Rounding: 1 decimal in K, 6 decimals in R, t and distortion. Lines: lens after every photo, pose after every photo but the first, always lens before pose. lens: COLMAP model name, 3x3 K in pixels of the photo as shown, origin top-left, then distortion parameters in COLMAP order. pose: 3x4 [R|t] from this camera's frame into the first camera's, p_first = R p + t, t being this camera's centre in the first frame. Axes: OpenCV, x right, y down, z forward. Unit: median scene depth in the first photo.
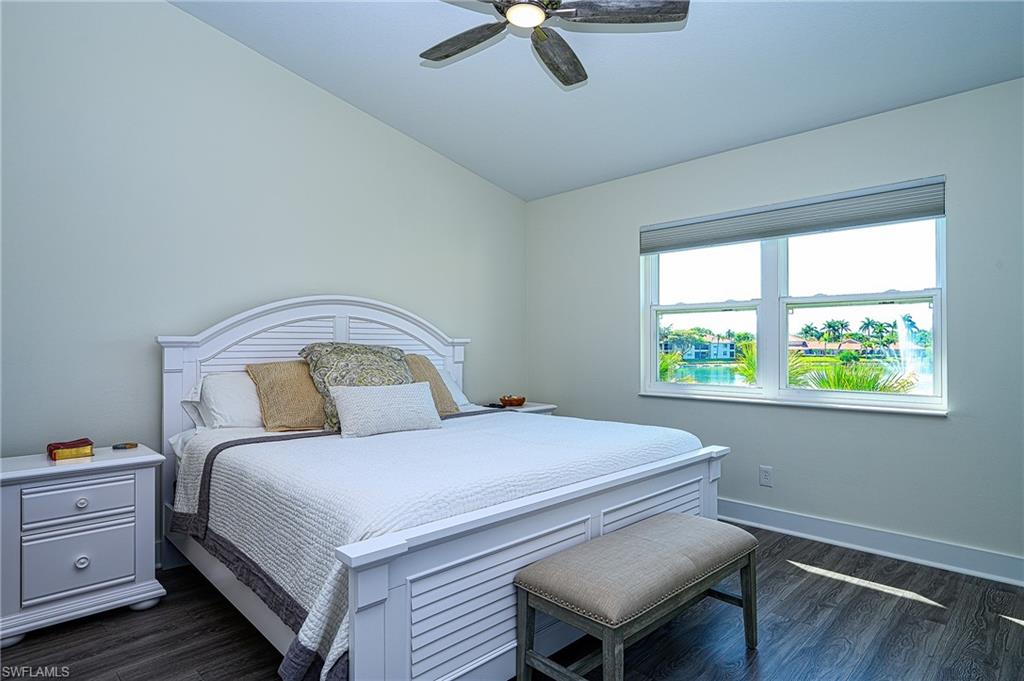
lens RADIAL K [[546.0, 0, 516.8], [0, 546.0, 341.1], [0, 0, 1]] dist [-0.015563, 0.000429]
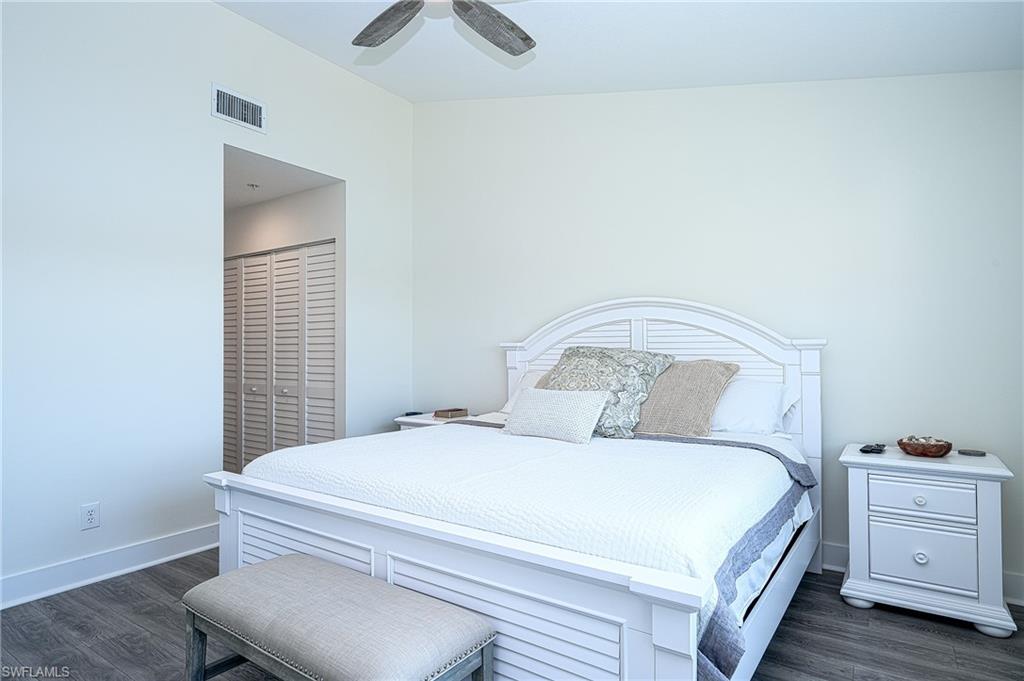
lens RADIAL K [[546.0, 0, 515.2], [0, 546.0, 345.4], [0, 0, 1]] dist [-0.015563, 0.000429]
pose [[0.220490, -0.003480, -0.975383, 0.480396], [0.010067, 0.999948, -0.001292, 0.000460], [0.975337, -0.009534, 0.220514, 0.481420]]
